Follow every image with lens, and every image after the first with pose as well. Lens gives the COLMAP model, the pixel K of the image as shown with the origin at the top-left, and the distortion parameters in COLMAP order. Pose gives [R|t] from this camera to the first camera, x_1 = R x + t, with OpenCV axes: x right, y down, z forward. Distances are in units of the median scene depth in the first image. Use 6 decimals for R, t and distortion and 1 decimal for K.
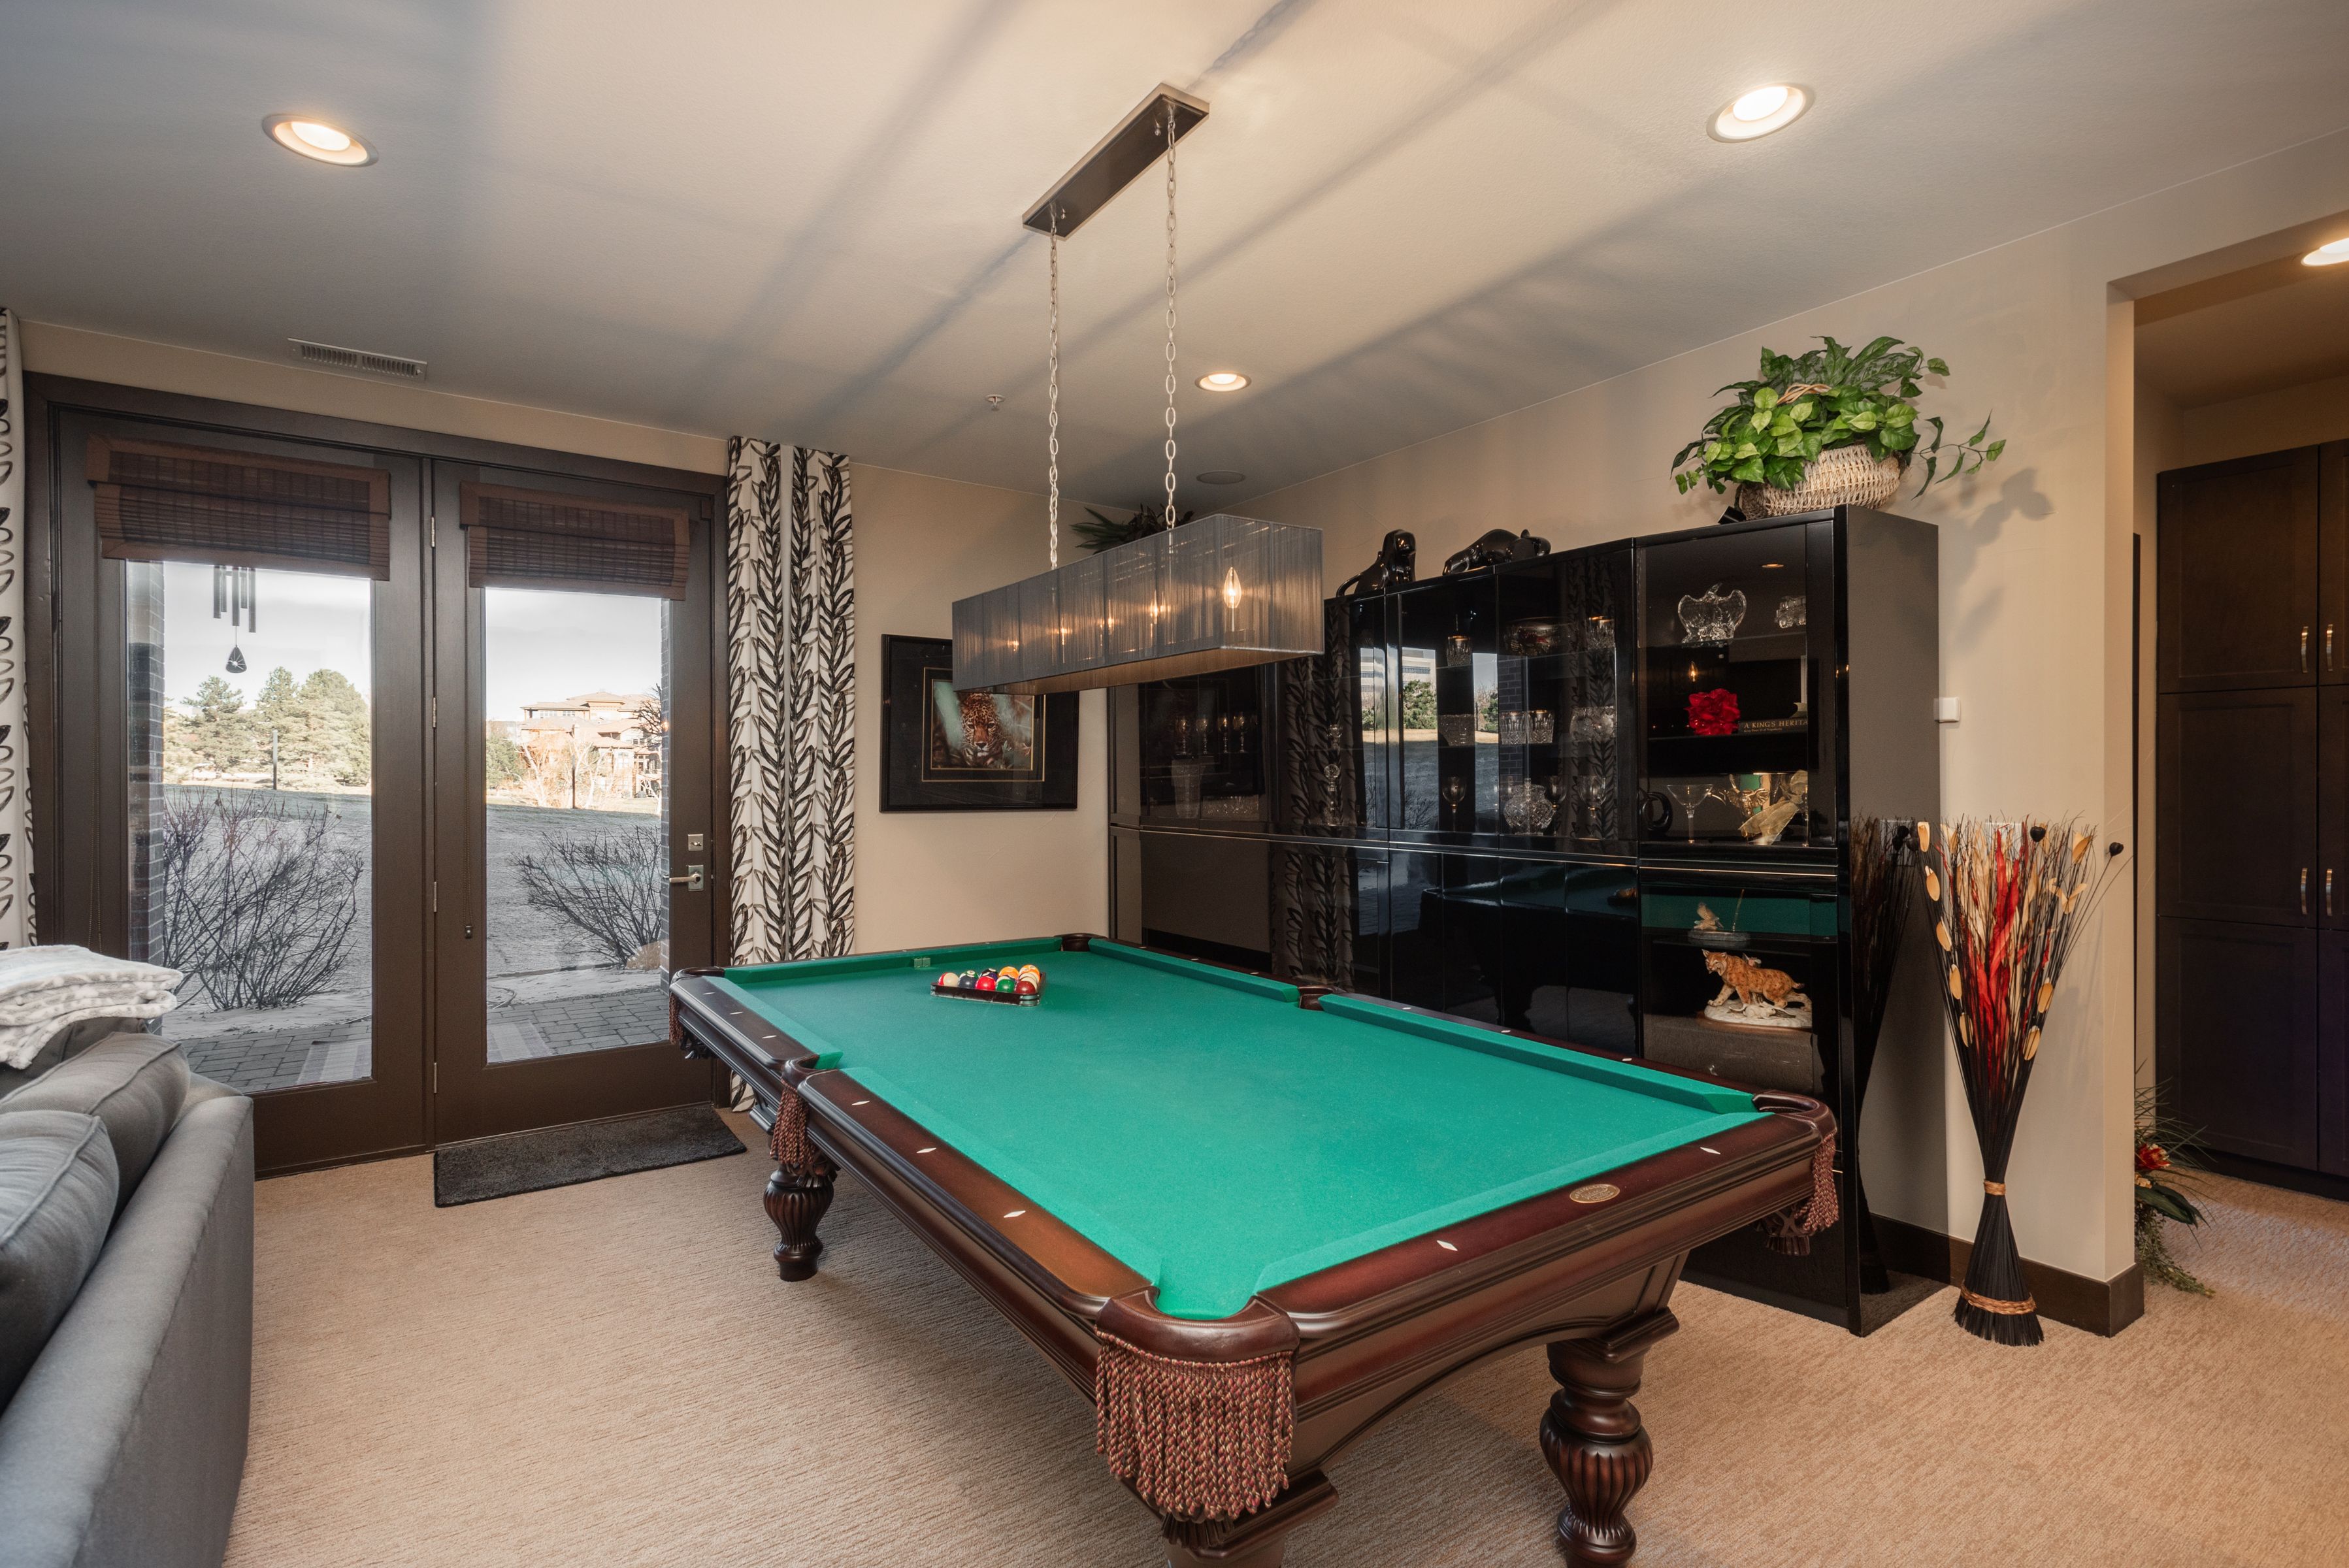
lens RADIAL K [[1101.6, 0, 1180.3], [0, 1101.6, 786.2], [0, 0, 1]] dist [0.010420, -0.002099]
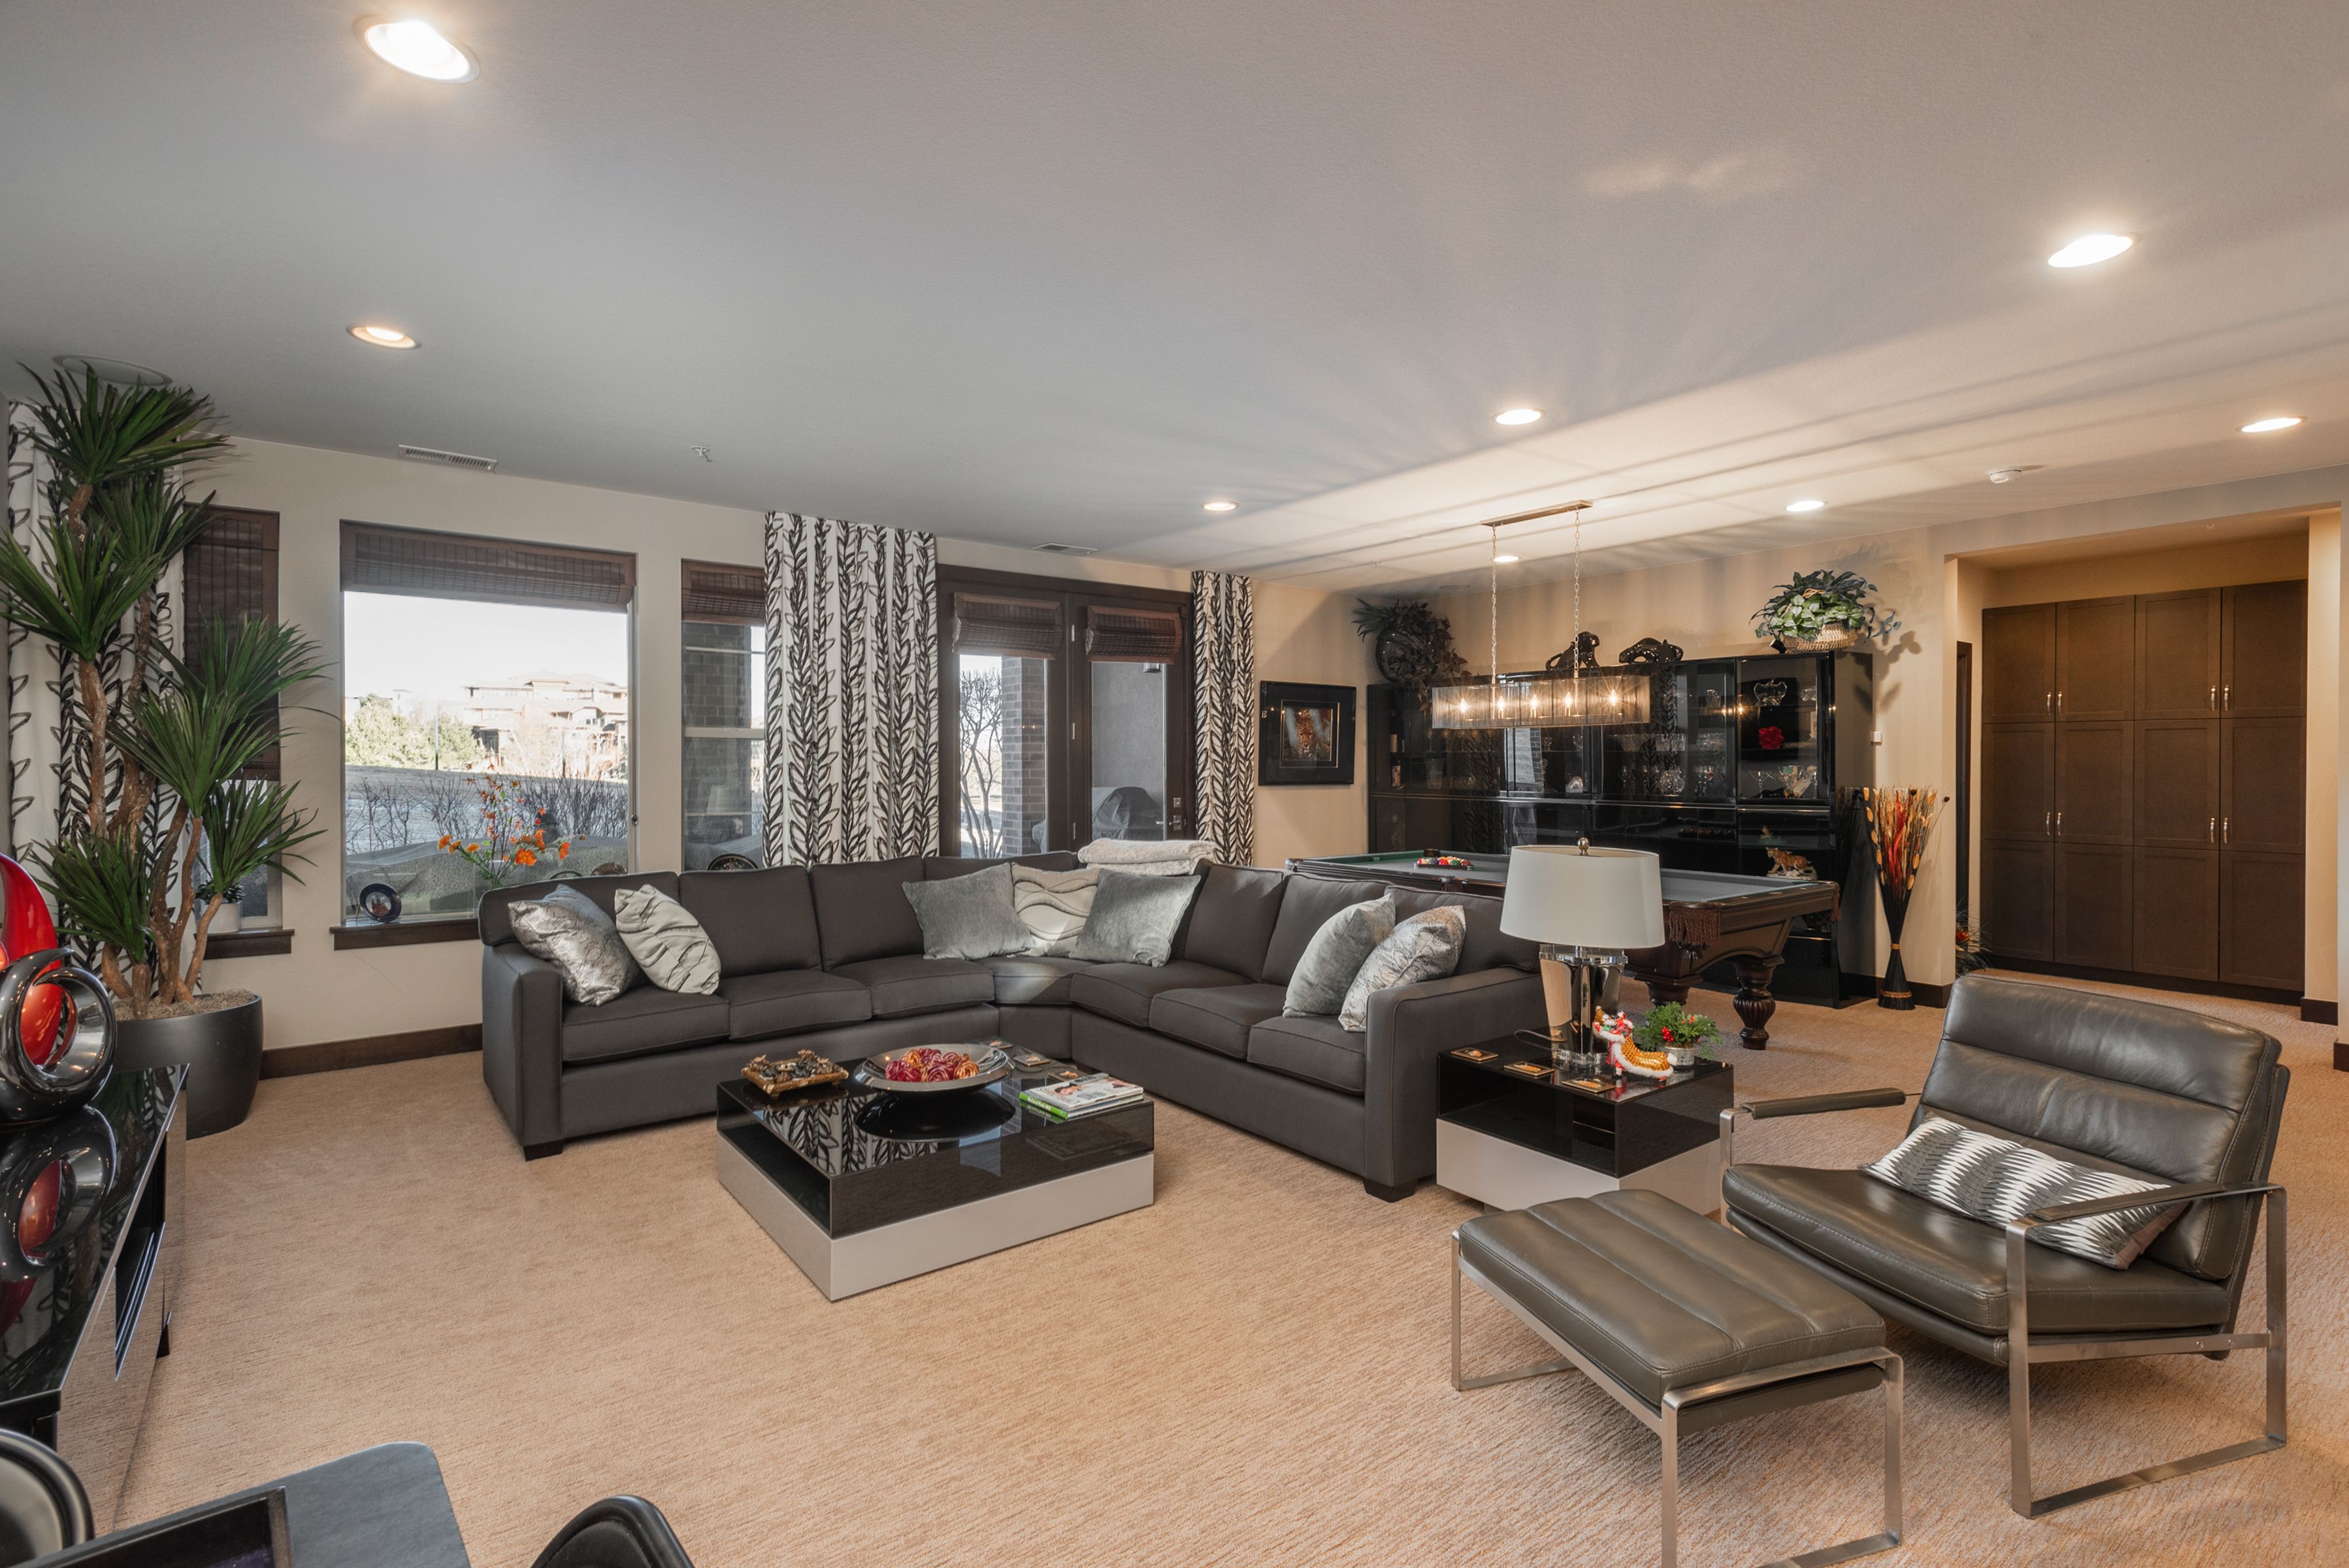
lens RADIAL K [[1101.6, 0, 1169.6], [0, 1101.6, 772.6], [0, 0, 1]] dist [0.010420, -0.002099]
pose [[0.999260, 0.000067, 0.038466, -0.799311], [-0.000255, 0.999988, 0.004861, -0.008902], [-0.038465, -0.004867, 0.999248, -1.149288]]
